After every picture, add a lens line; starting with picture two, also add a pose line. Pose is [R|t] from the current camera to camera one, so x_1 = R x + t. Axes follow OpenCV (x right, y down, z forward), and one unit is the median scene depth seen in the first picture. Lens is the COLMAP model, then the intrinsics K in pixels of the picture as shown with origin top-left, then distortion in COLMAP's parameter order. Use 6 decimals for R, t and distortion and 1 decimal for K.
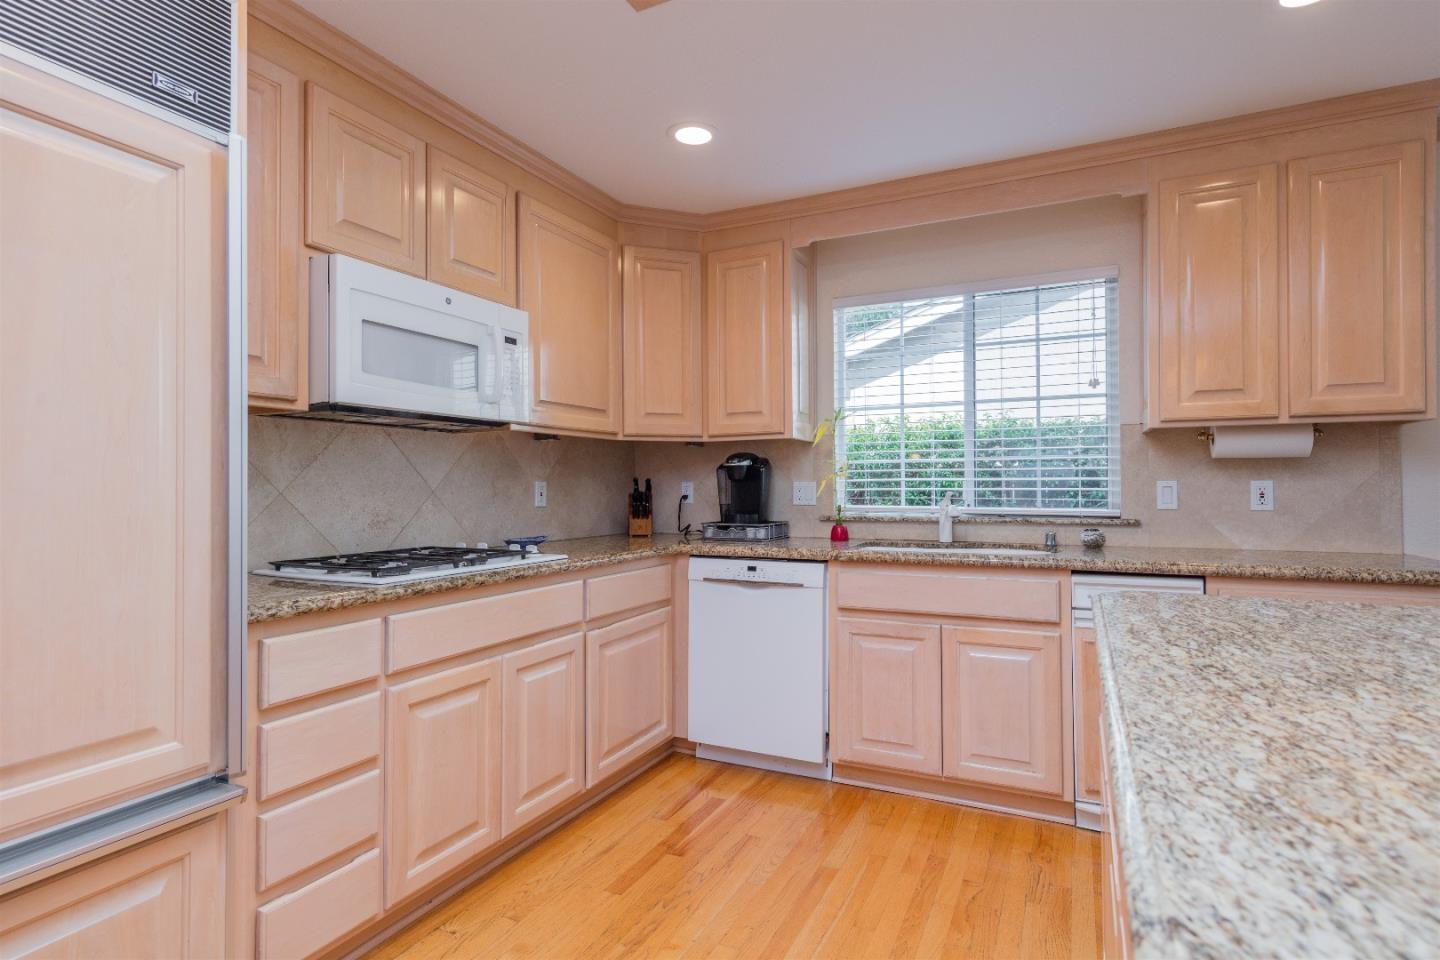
lens RADIAL K [[733.9, 0, 720.0], [0, 733.9, 480.0], [0, 0, 1]] dist [0.005125, 0.000457]
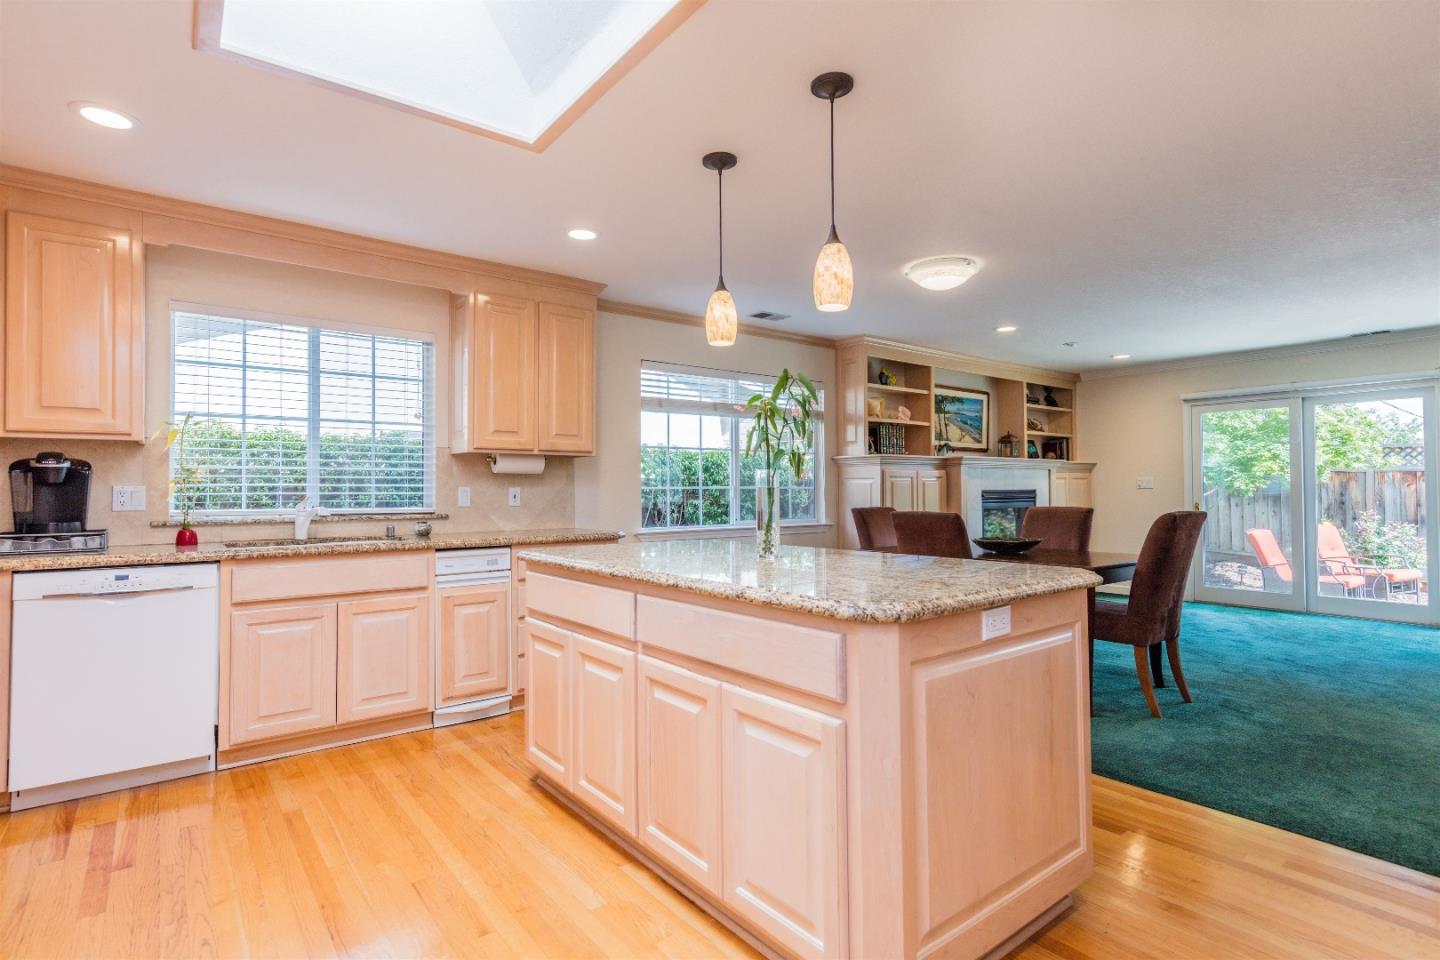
lens RADIAL K [[712.4, 0, 720.0], [0, 712.4, 480.0], [0, 0, 1]] dist [0.004283, -0.000071]
pose [[0.446301, 0.015372, 0.894751, -0.454591], [-0.006273, 0.999882, -0.014049, 0.003245], [-0.894861, 0.000658, 0.446345, -0.104760]]
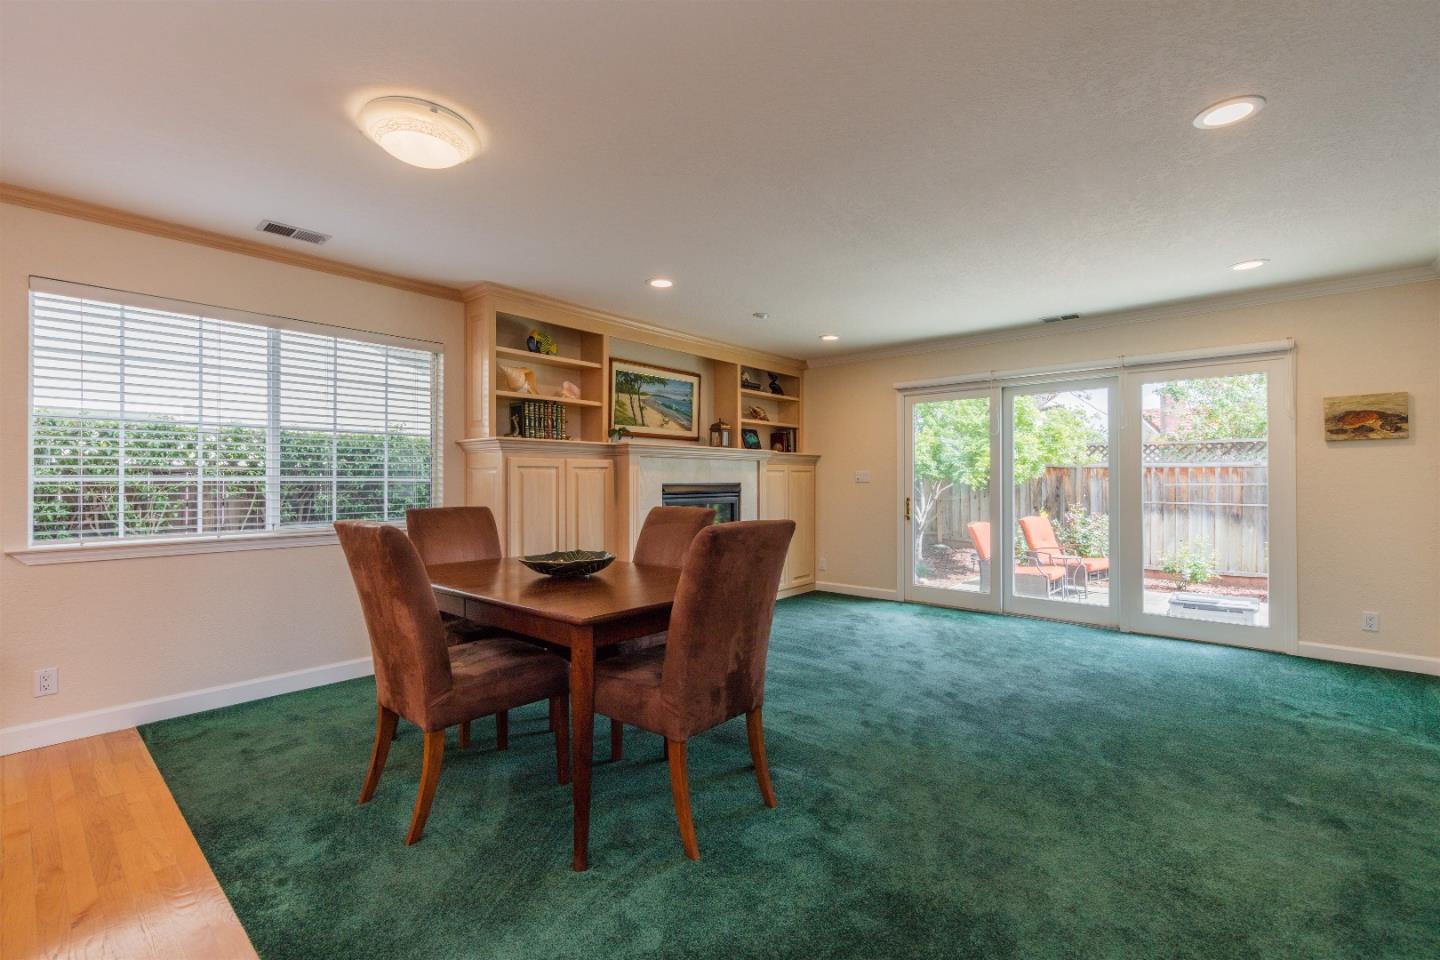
lens RADIAL K [[621.4, 0, 720.0], [0, 621.4, 480.0], [0, 0, 1]] dist [0.003634, 0.000419]
pose [[0.267416, 0.006156, 0.963562, 0.364748], [-0.010868, 0.999935, -0.003373, -0.007467], [-0.963520, -0.009570, 0.267465, -0.432766]]
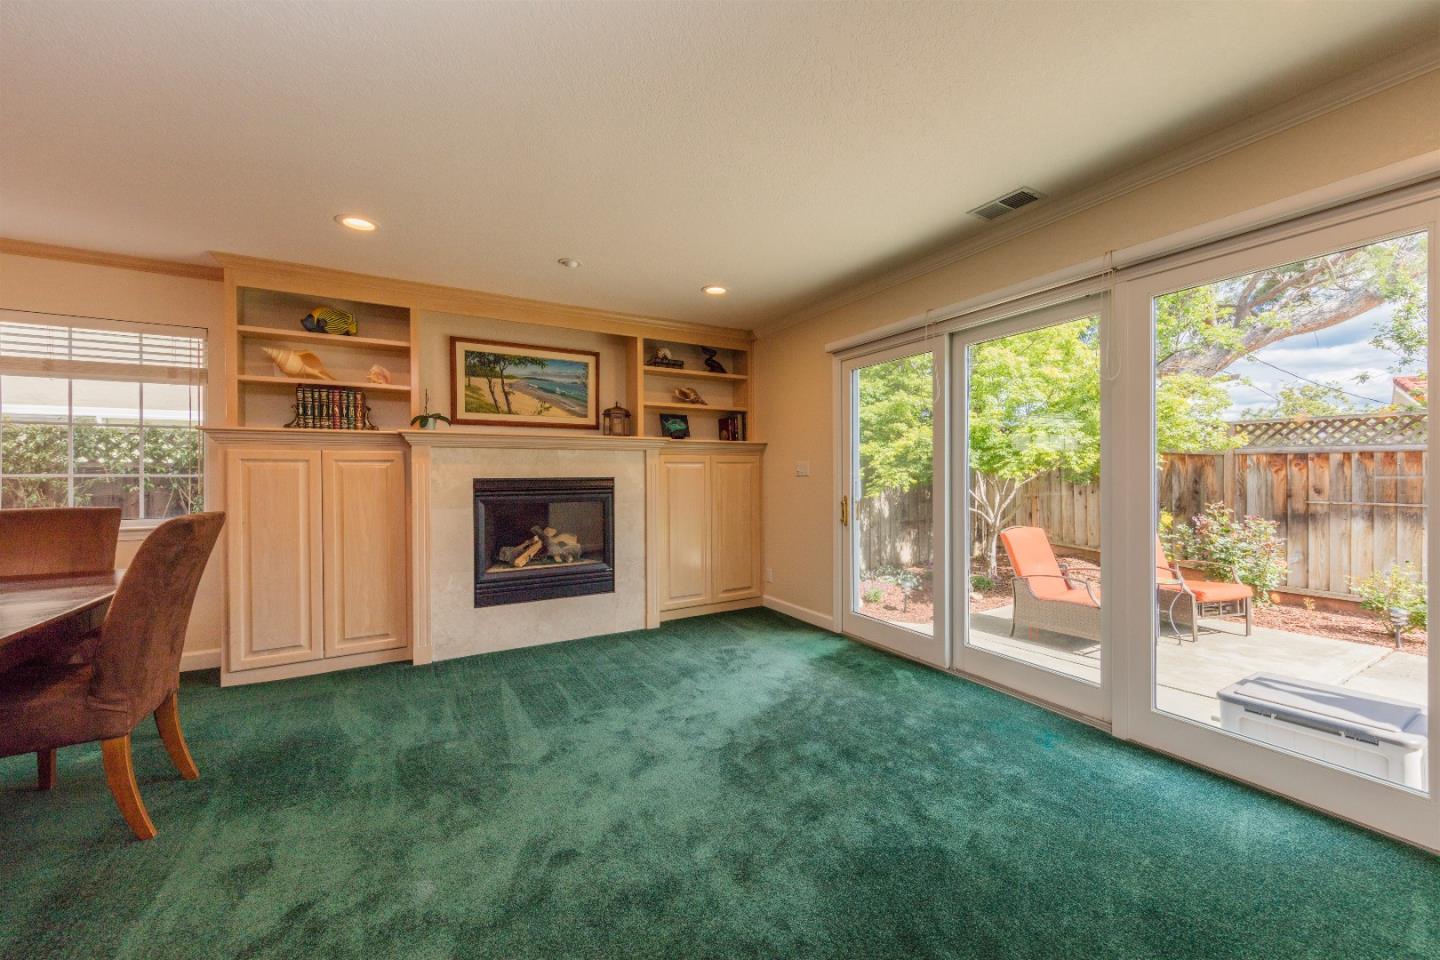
lens RADIAL K [[543.7, 0, 720.0], [0, 543.7, 480.0], [0, 0, 1]] dist [0.002083, 0.000130]
pose [[0.567048, -0.005459, 0.823667, 1.228925], [-0.006431, 0.999918, 0.011054, -0.015860], [-0.823660, -0.011566, 0.566966, -0.994494]]
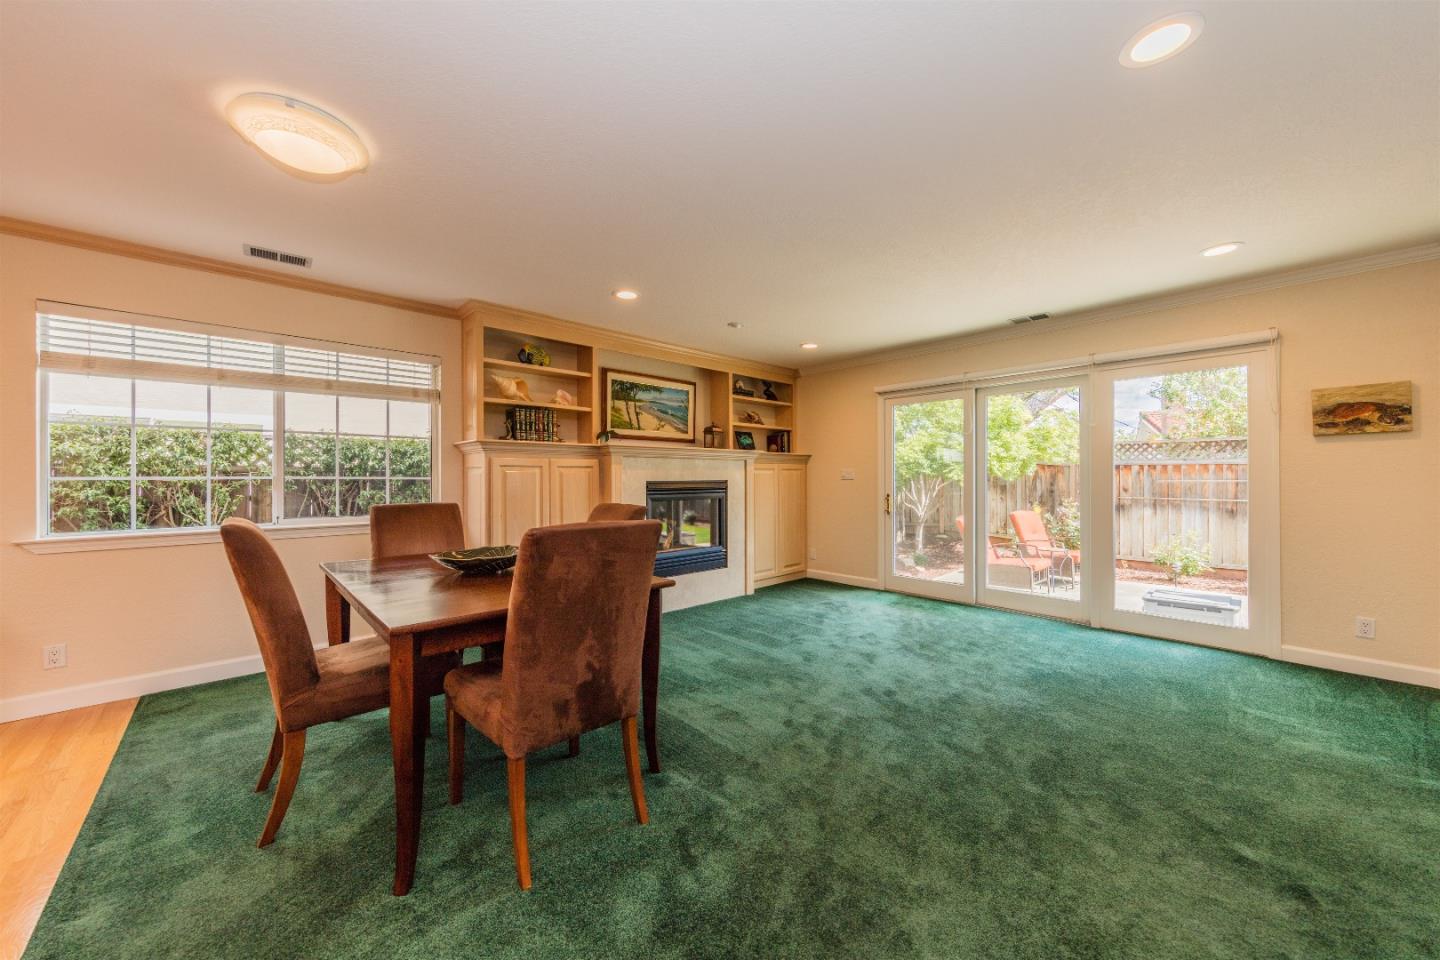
lens RADIAL K [[514.6, 0, 720.0], [0, 514.6, 480.0], [0, 0, 1]] dist [0.003342, -0.000014]
pose [[0.364200, 0.000935, 0.931320, 0.593383], [-0.009192, 0.999954, 0.002591, -0.010941], [-0.931275, -0.009504, 0.364192, -0.592689]]
